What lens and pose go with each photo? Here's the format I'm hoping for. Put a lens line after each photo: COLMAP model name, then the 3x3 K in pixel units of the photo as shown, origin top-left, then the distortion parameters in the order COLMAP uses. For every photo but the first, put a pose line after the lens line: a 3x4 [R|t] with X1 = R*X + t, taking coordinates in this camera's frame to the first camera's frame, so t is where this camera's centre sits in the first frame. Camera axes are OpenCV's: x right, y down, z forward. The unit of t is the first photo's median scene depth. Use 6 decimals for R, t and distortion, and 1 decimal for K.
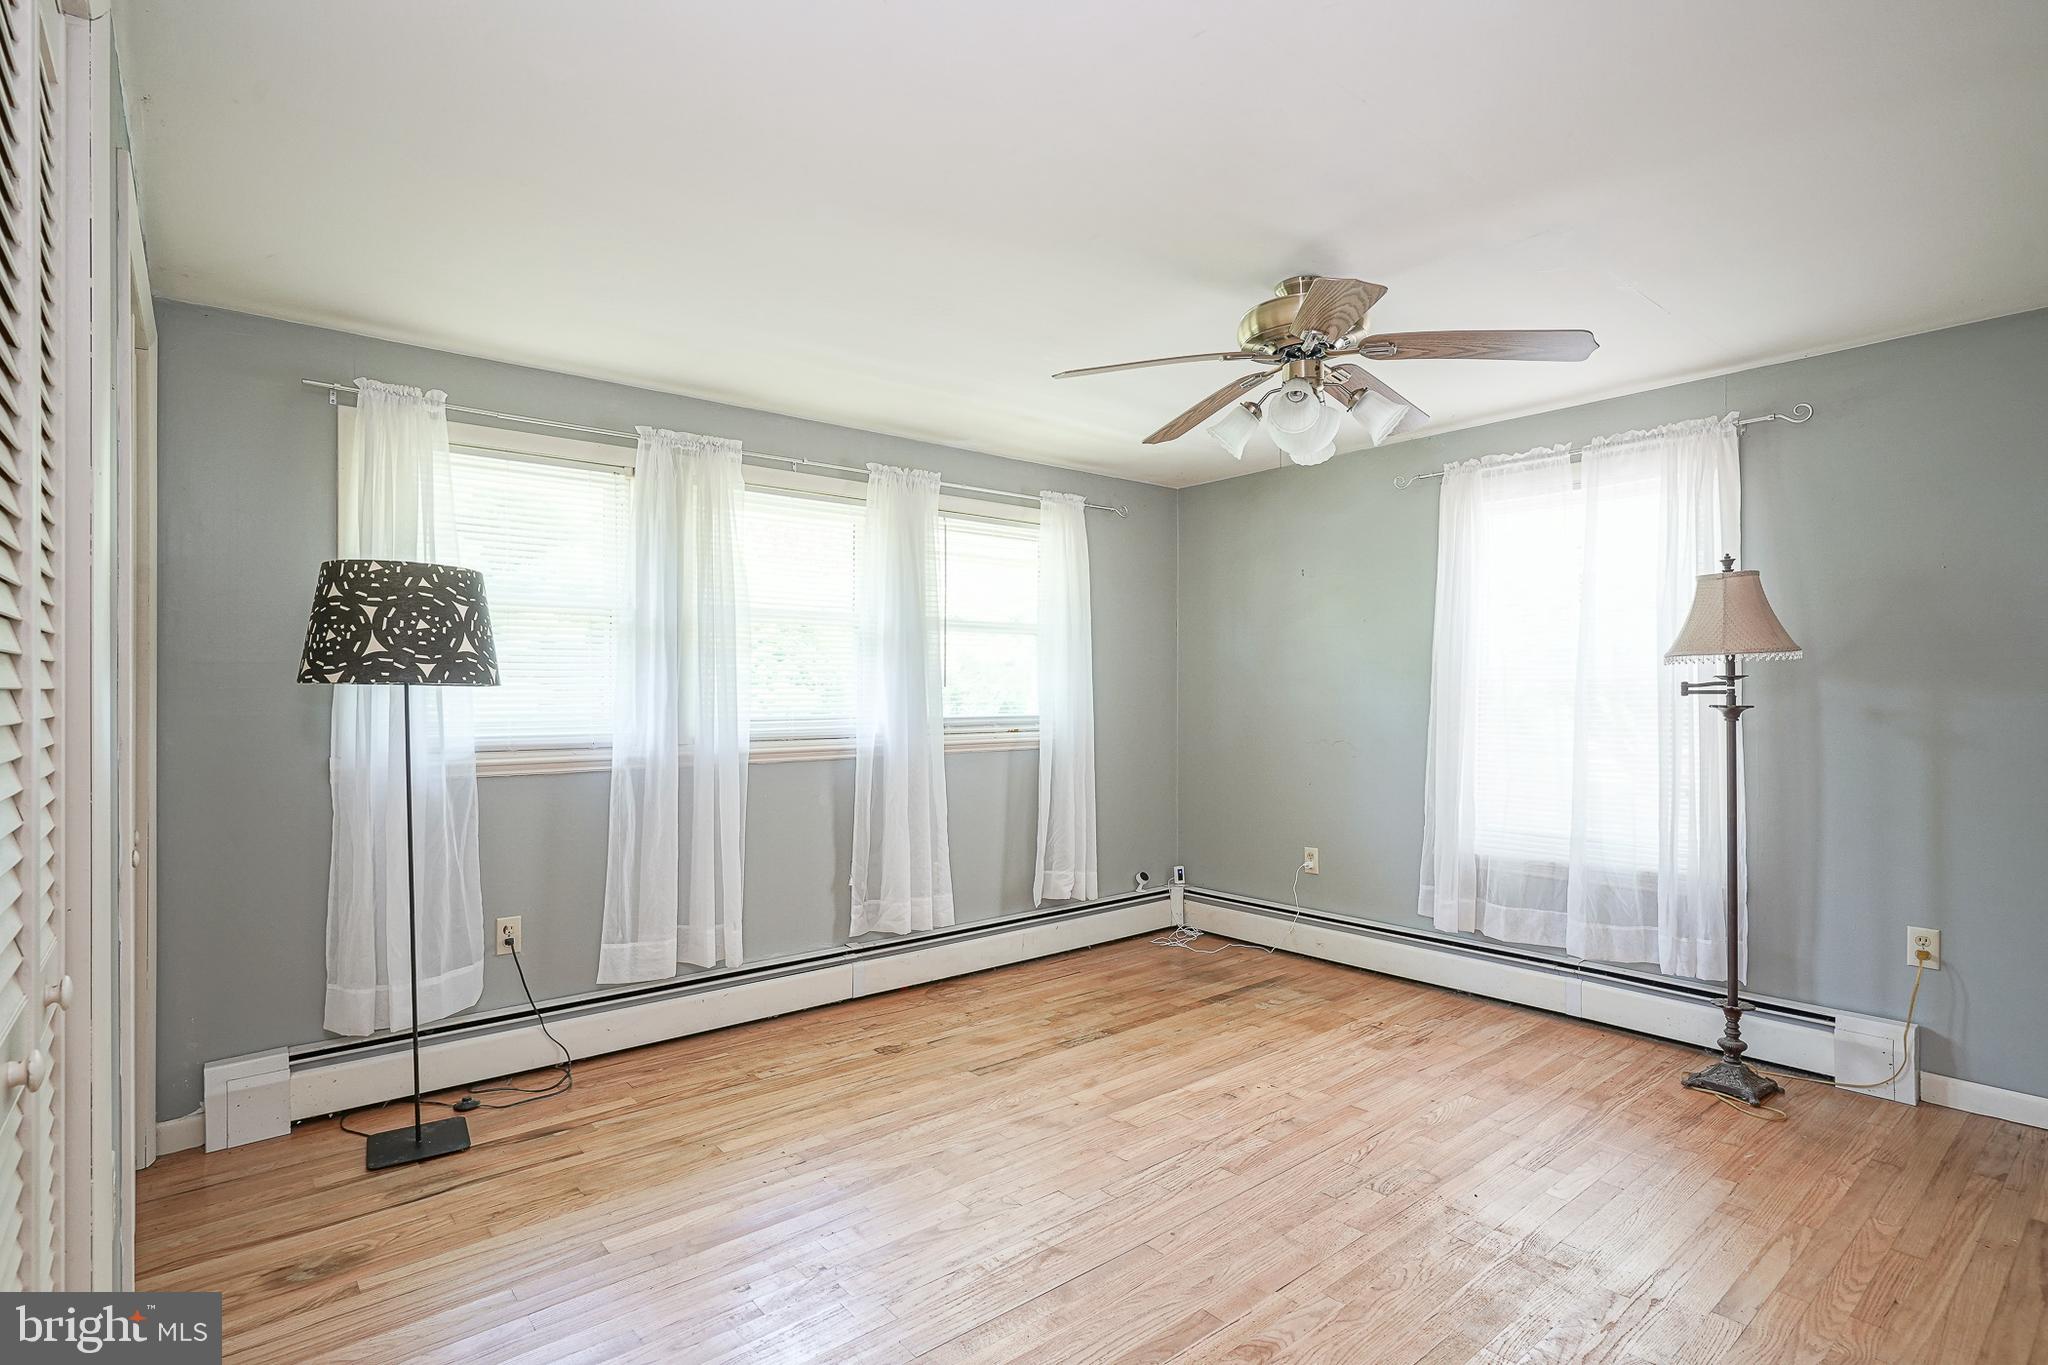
lens RADIAL K [[1002.1, 0, 1020.4], [0, 1002.1, 704.0], [0, 0, 1]] dist [-0.012667, 0.006631]
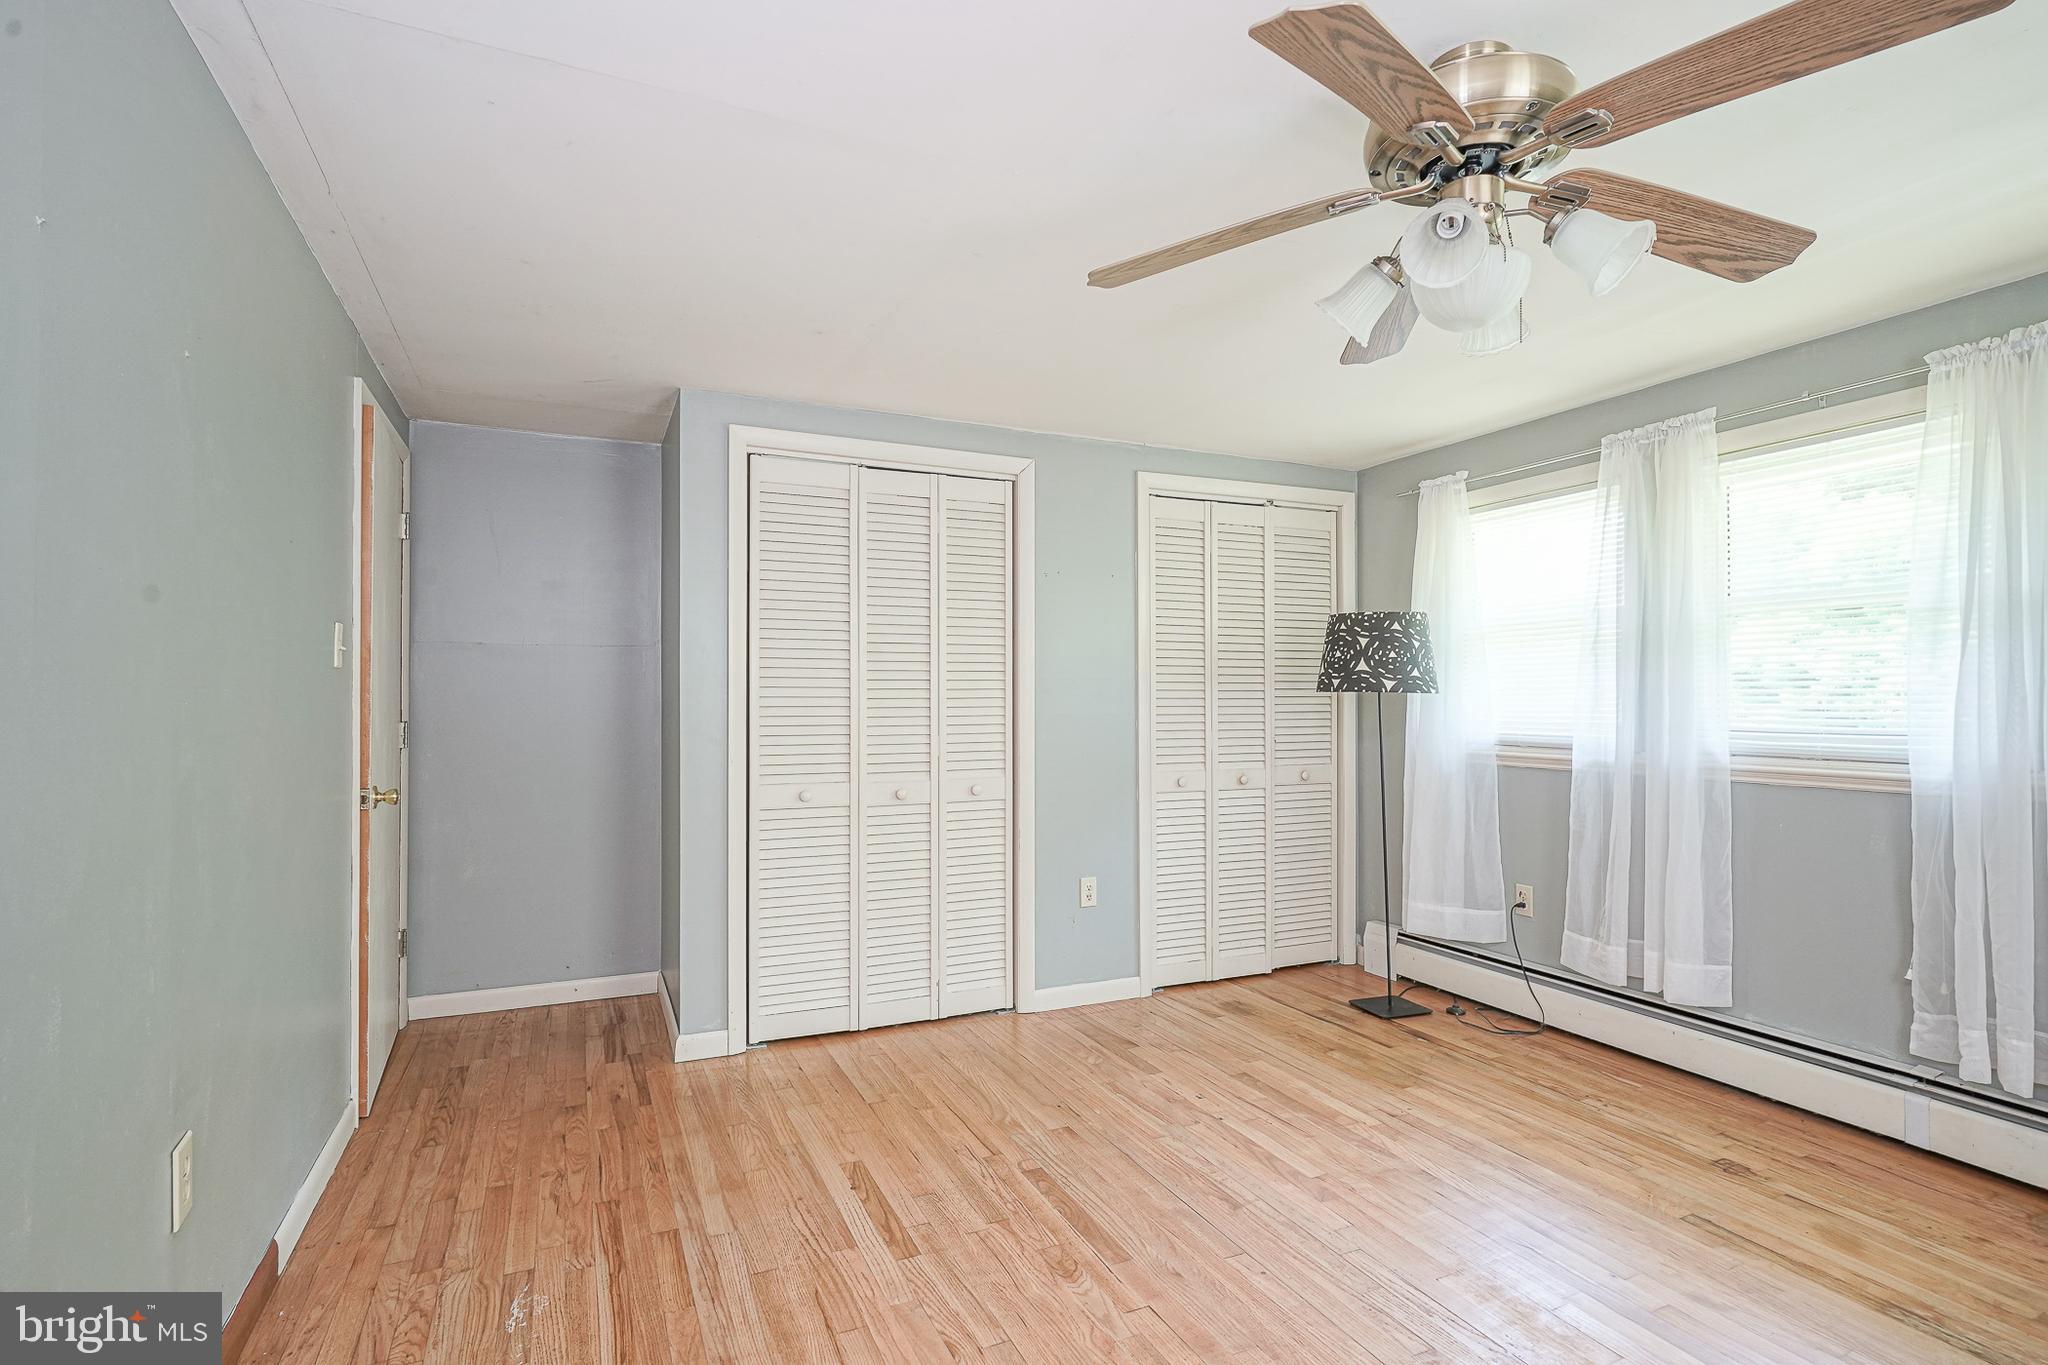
lens RADIAL K [[1002.1, 0, 1020.4], [0, 1002.1, 704.0], [0, 0, 1]] dist [-0.012667, 0.006631]
pose [[-0.262924, 0.006677, -0.964794, 0.795885], [-0.009110, 0.999914, 0.009402, -0.009472], [0.964774, 0.011261, -0.262840, 0.725153]]
